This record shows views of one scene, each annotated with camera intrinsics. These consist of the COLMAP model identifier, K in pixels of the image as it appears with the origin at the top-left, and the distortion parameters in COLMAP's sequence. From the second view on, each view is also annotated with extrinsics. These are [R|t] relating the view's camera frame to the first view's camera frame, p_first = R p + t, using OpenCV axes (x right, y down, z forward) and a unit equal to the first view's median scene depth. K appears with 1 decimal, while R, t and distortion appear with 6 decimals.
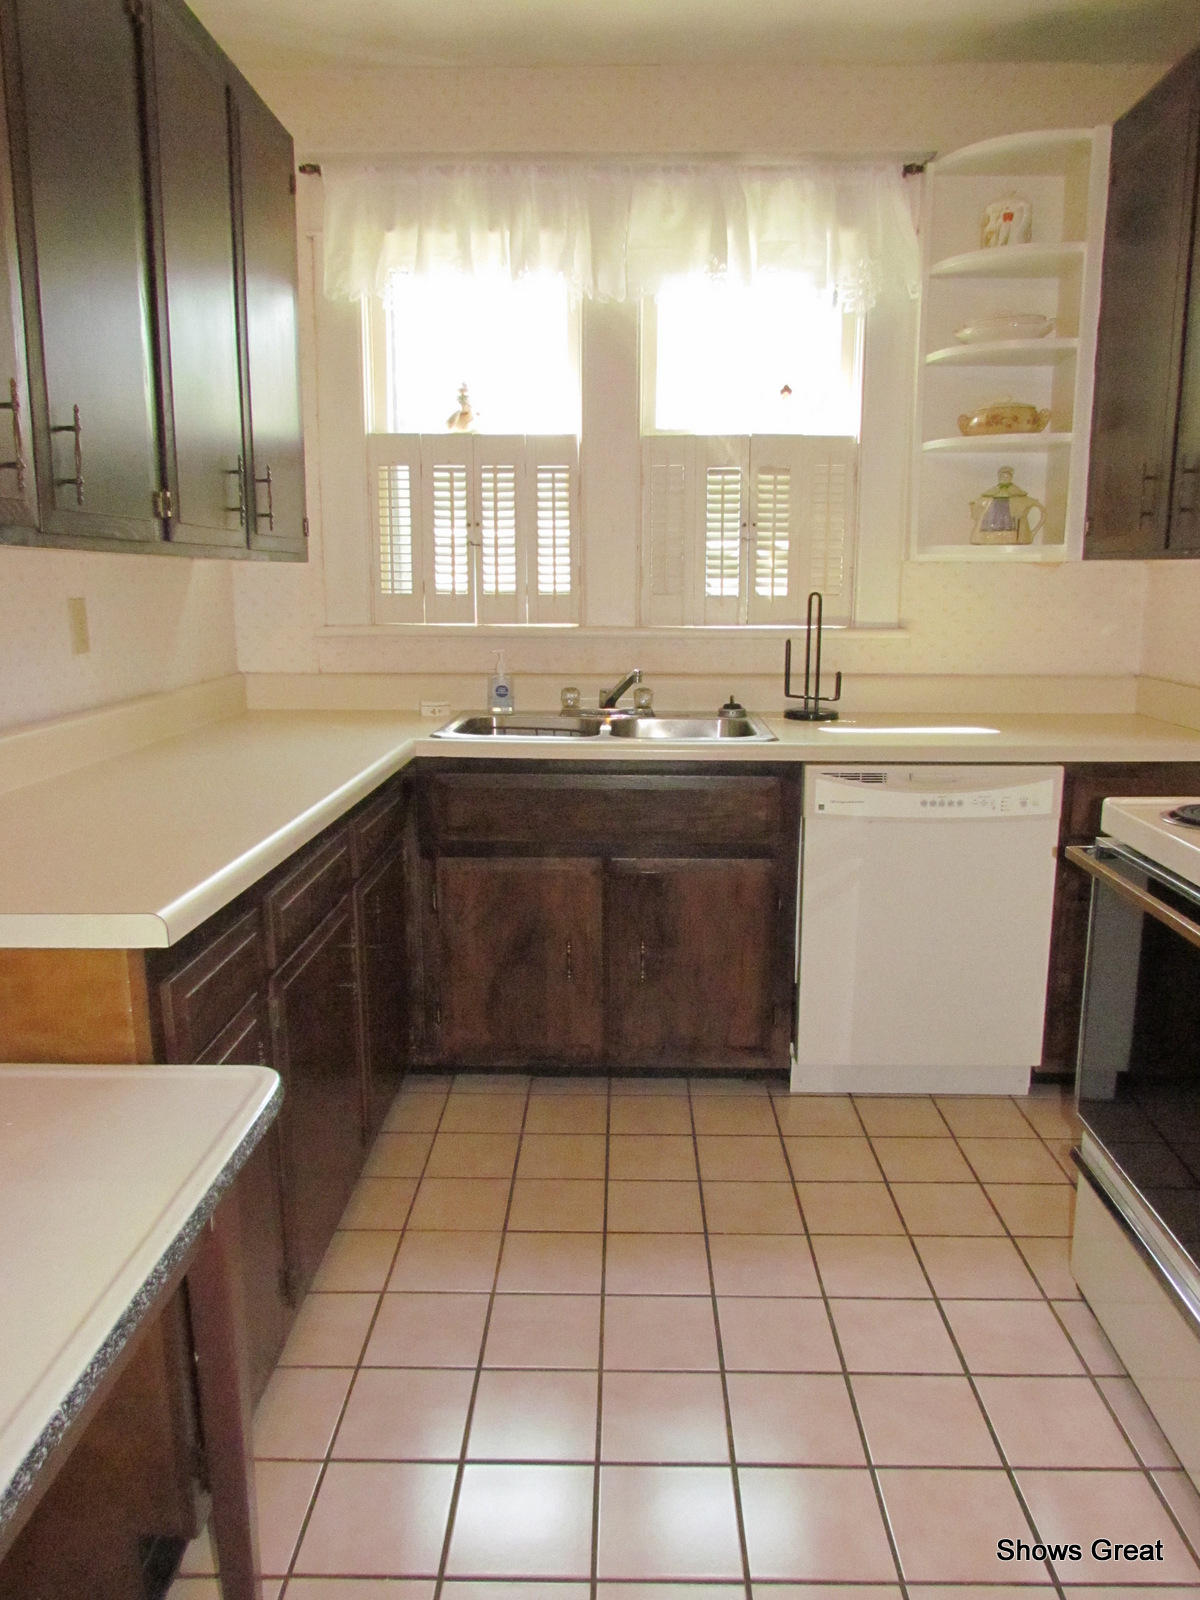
lens RADIAL K [[1140.1, 0, 600.0], [0, 1140.1, 800.0], [0, 0, 1]] dist [-0.019275, -0.001060]
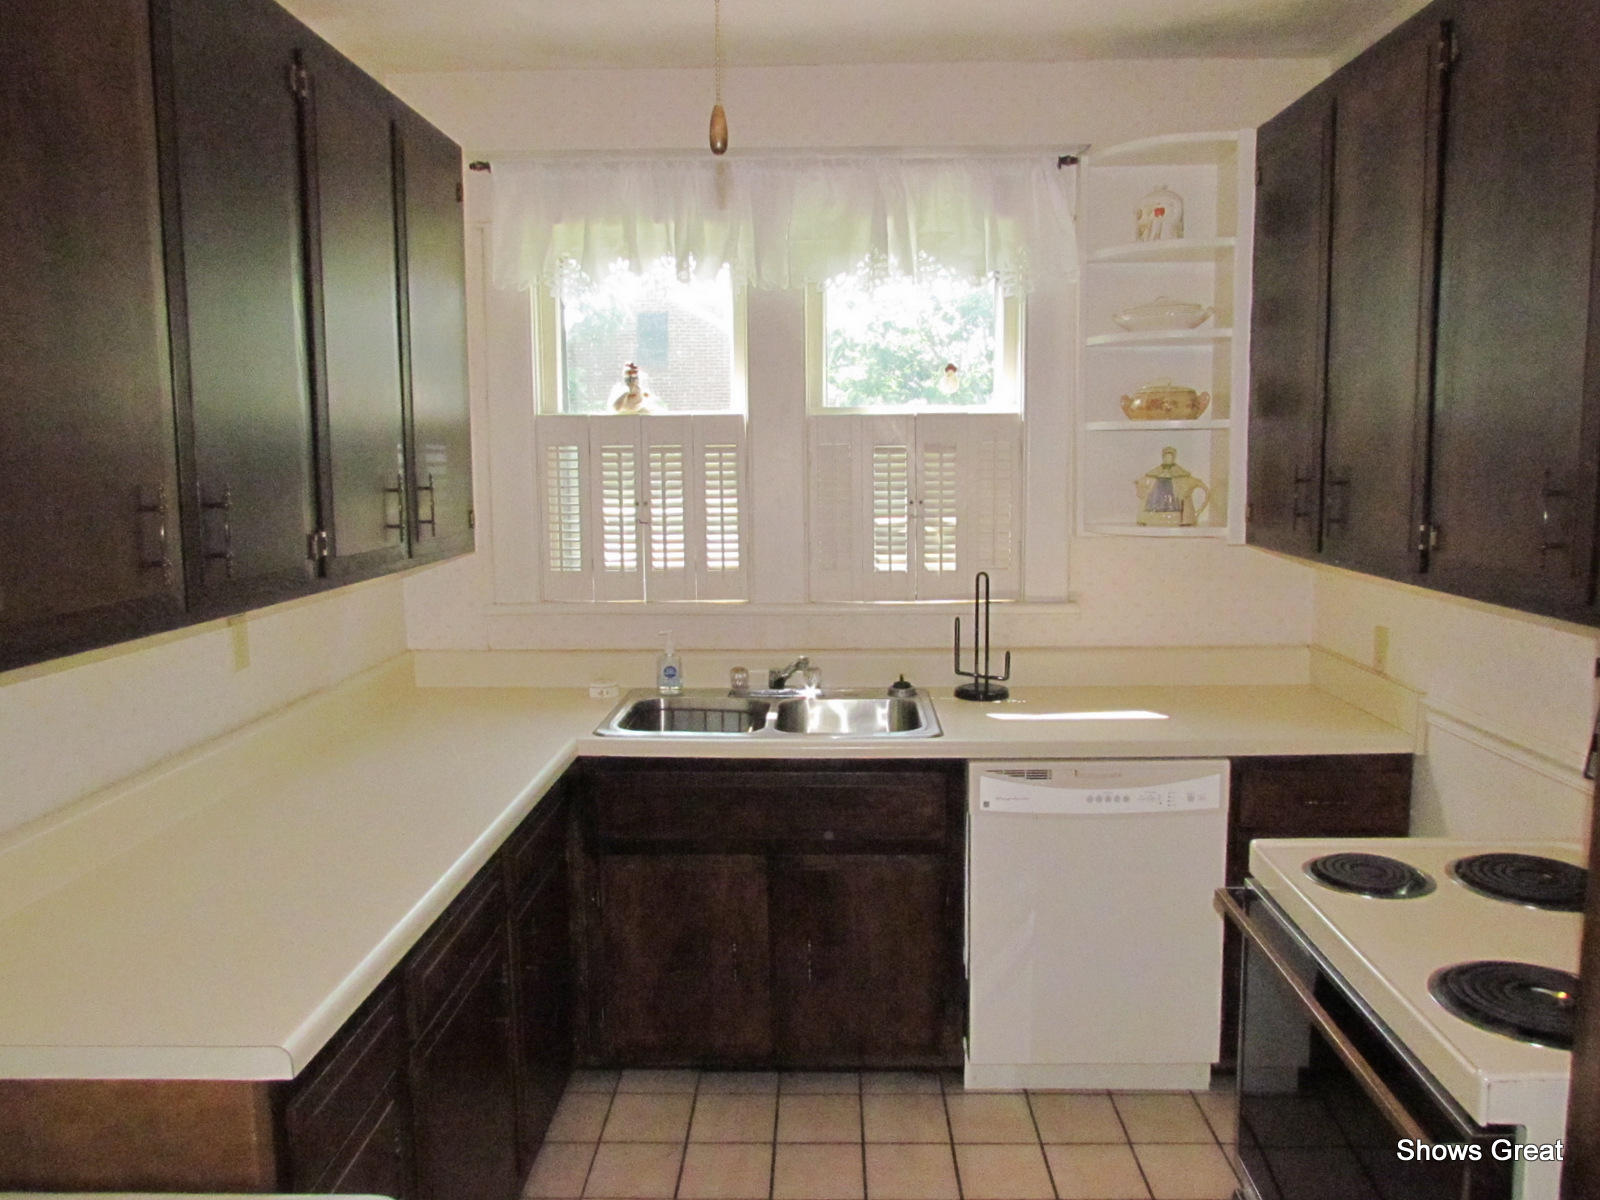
lens RADIAL K [[1172.7, 0, 802.6], [0, 1172.7, 594.9], [0, 0, 1]] dist [-0.025442, -0.002964]
pose [[0.999933, -0.011270, -0.002628, 0.034507], [0.011063, 0.997581, -0.068630, -0.094822], [0.003395, 0.068596, 0.997639, -0.025361]]
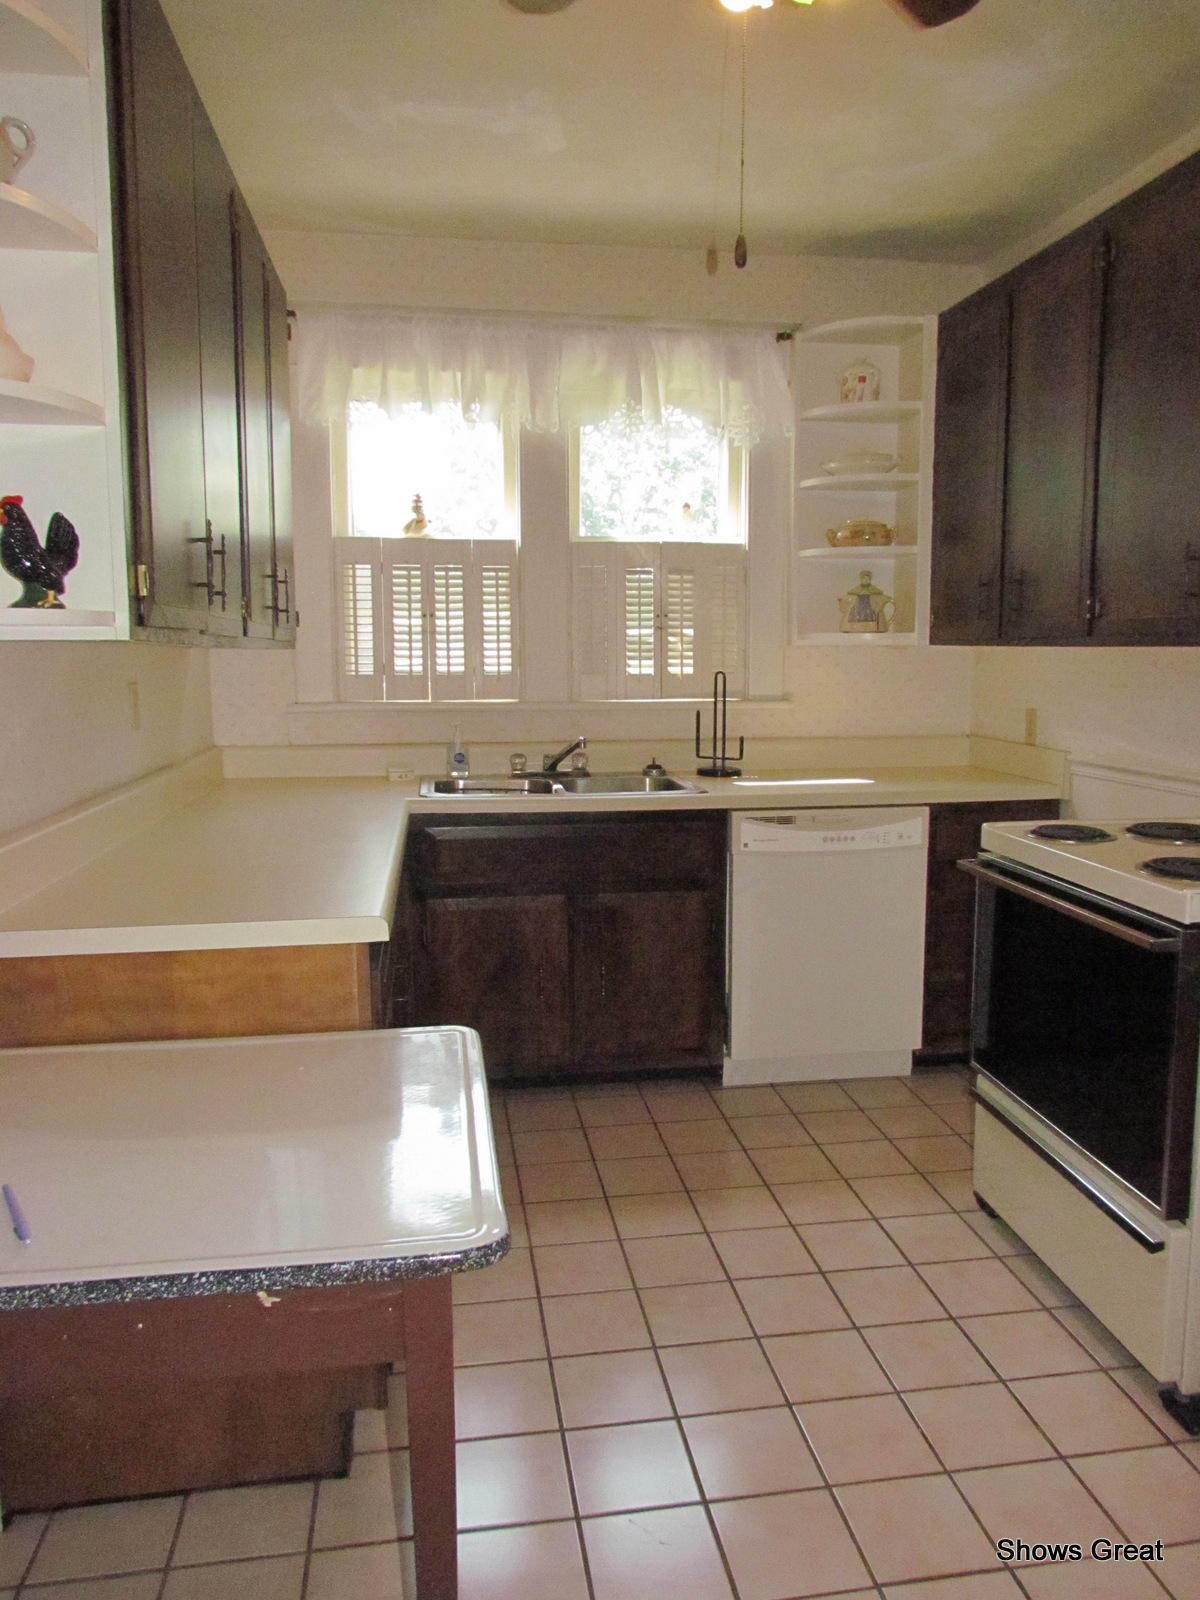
lens RADIAL K [[1136.2, 0, 600.0], [0, 1136.2, 800.0], [0, 0, 1]] dist [-0.029045, 0.001637]
pose [[0.985042, -0.026105, 0.170328, -0.149311], [0.036508, 0.997635, -0.058234, 0.020543], [-0.168405, 0.063581, 0.983665, -0.162486]]
